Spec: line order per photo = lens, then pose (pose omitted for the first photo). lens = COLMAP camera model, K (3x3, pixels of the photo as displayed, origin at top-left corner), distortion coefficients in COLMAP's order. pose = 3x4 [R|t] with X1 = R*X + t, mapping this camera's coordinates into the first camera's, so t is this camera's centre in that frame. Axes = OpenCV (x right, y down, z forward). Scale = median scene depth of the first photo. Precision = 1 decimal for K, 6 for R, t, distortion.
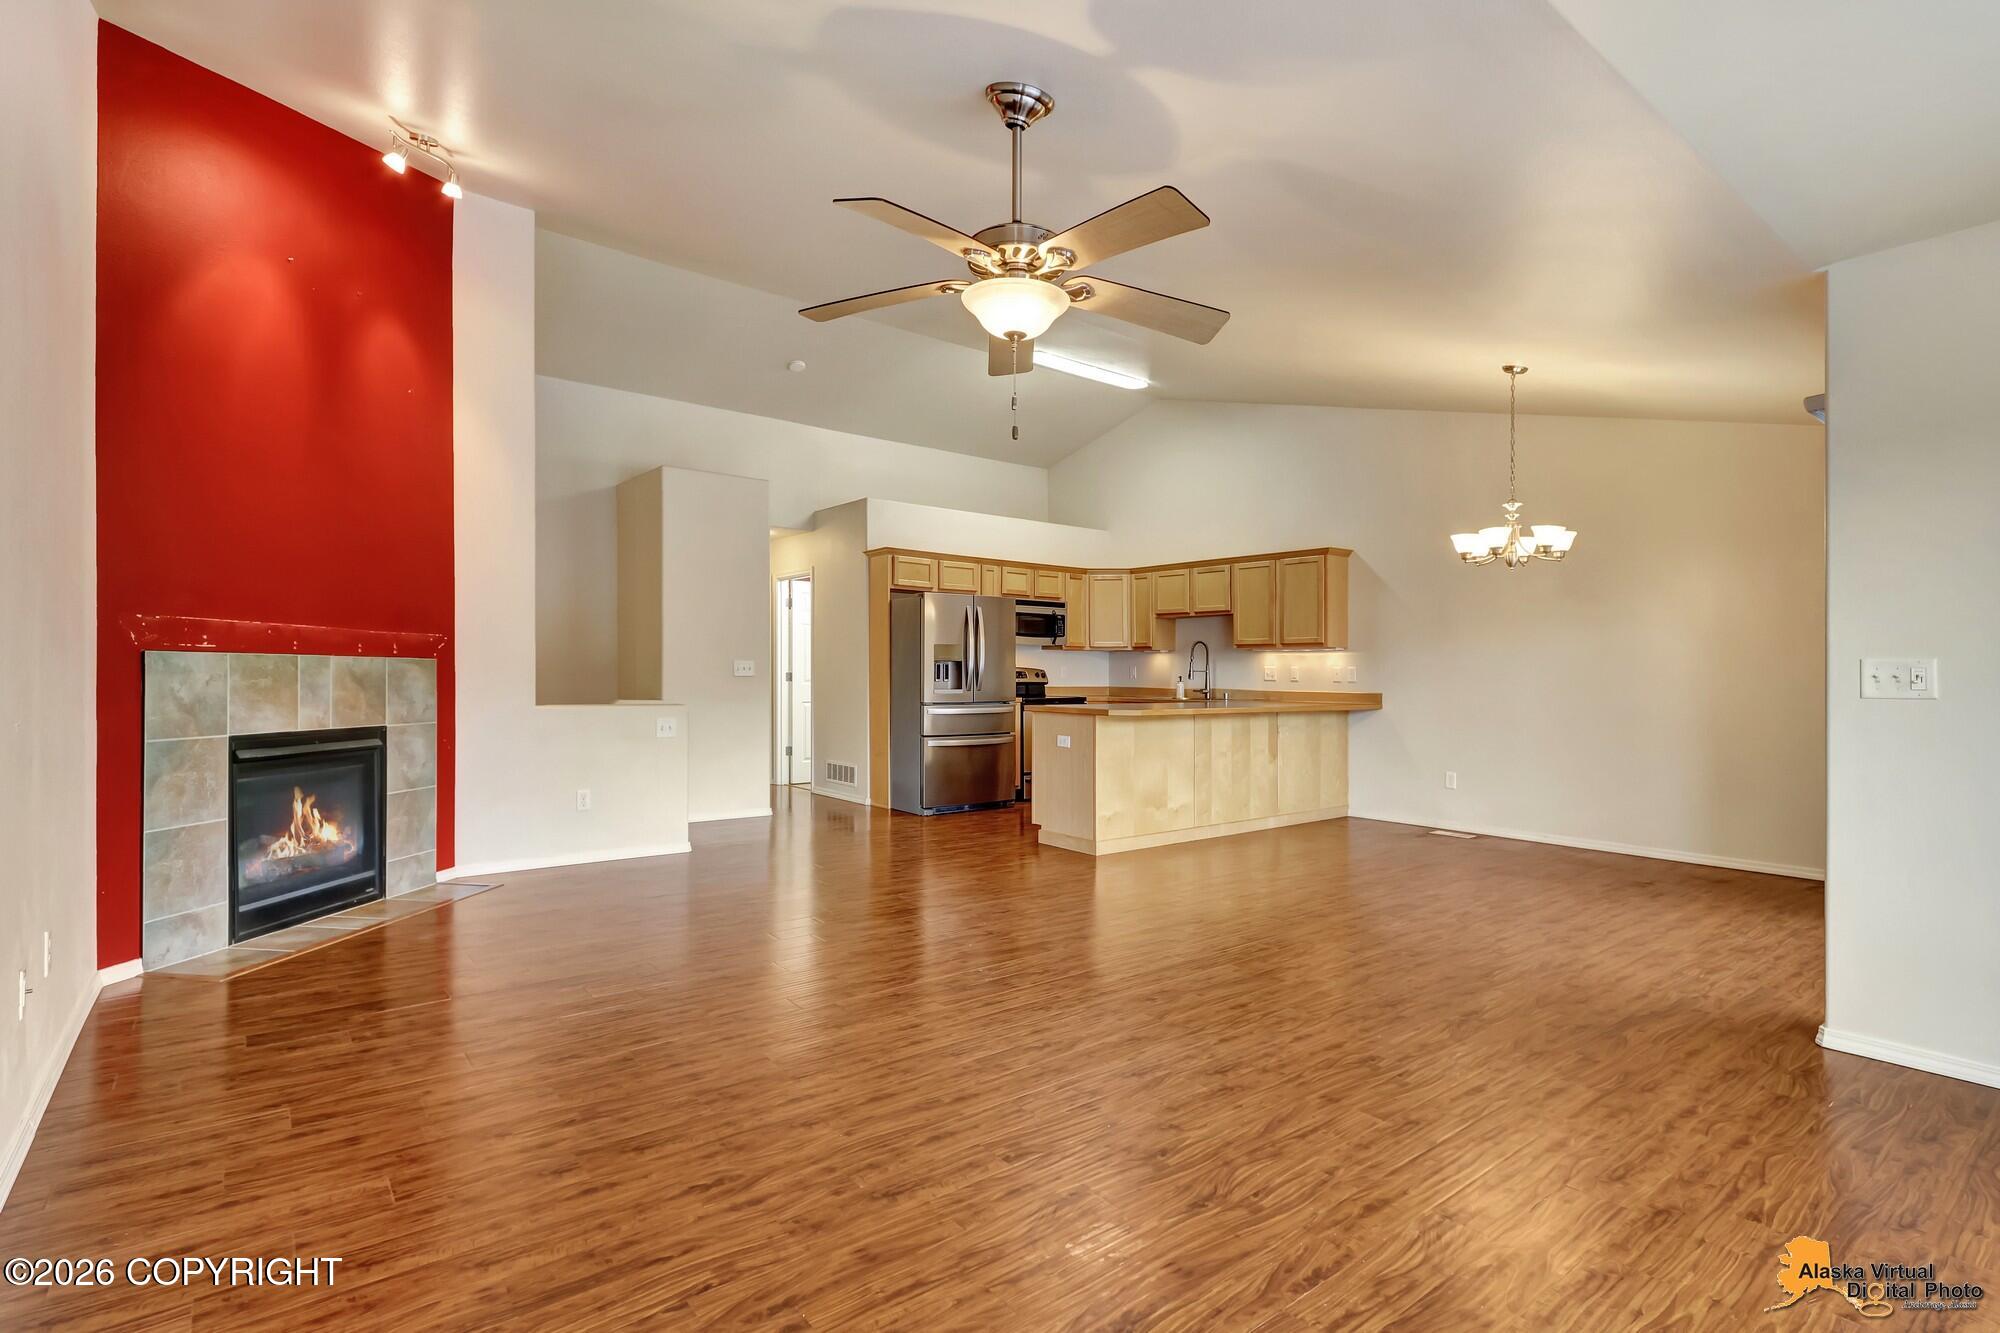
lens RADIAL K [[952.1, 0, 993.8], [0, 952.1, 673.2], [0, 0, 1]] dist [-0.000951, -0.000359]
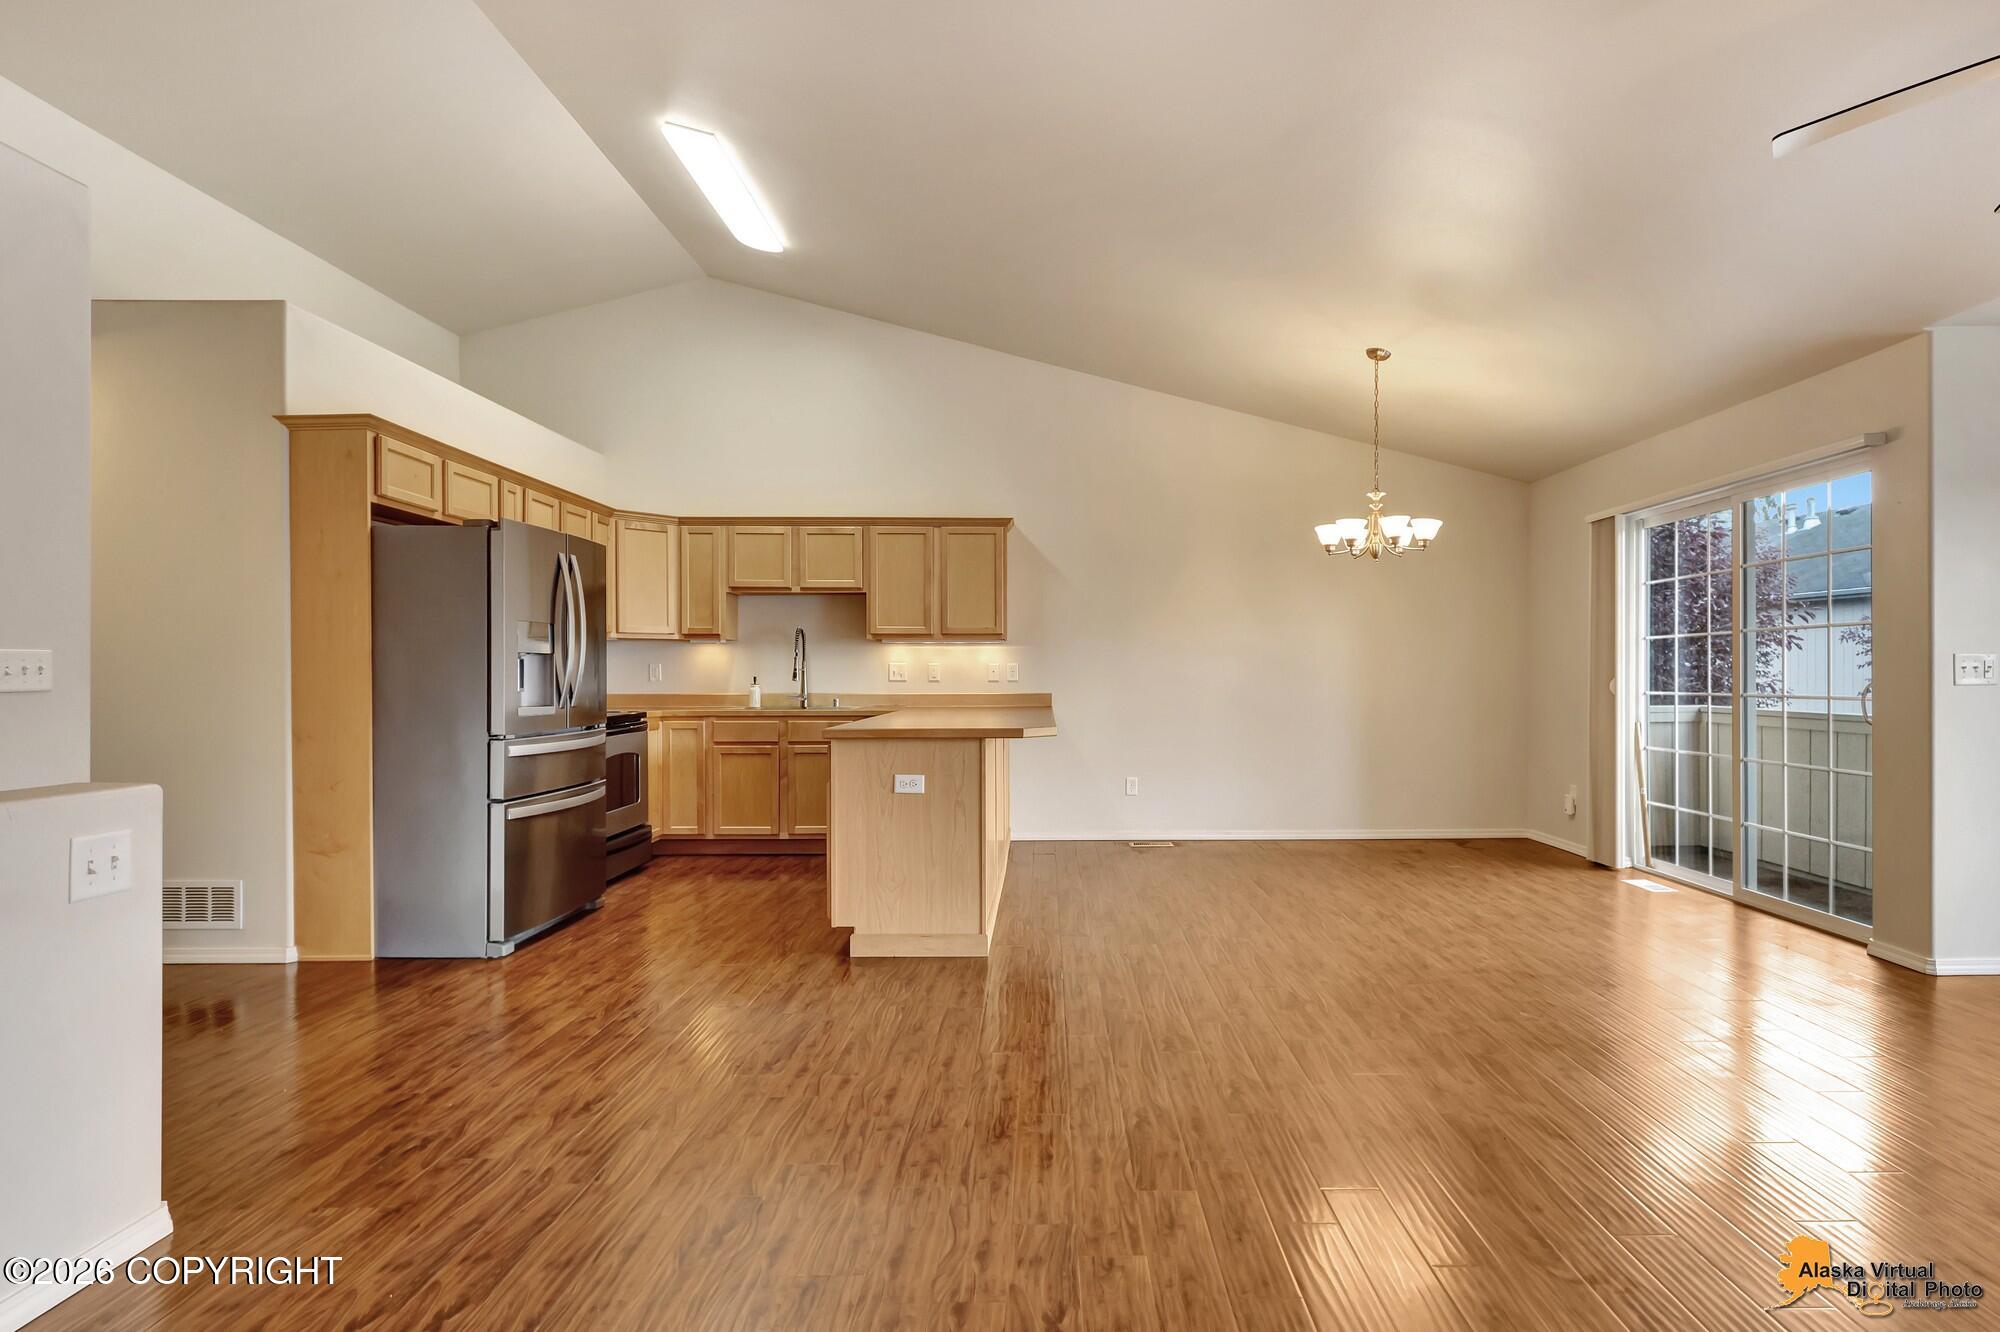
lens RADIAL K [[1023.6, 0, 1048.2], [0, 1023.6, 668.6], [0, 0, 1]] dist [0.008395, -0.000192]
pose [[0.606658, -0.006240, 0.794938, -0.313372], [0.008011, 0.999966, 0.001736, -0.003046], [-0.794923, 0.005315, 0.606688, 0.409635]]
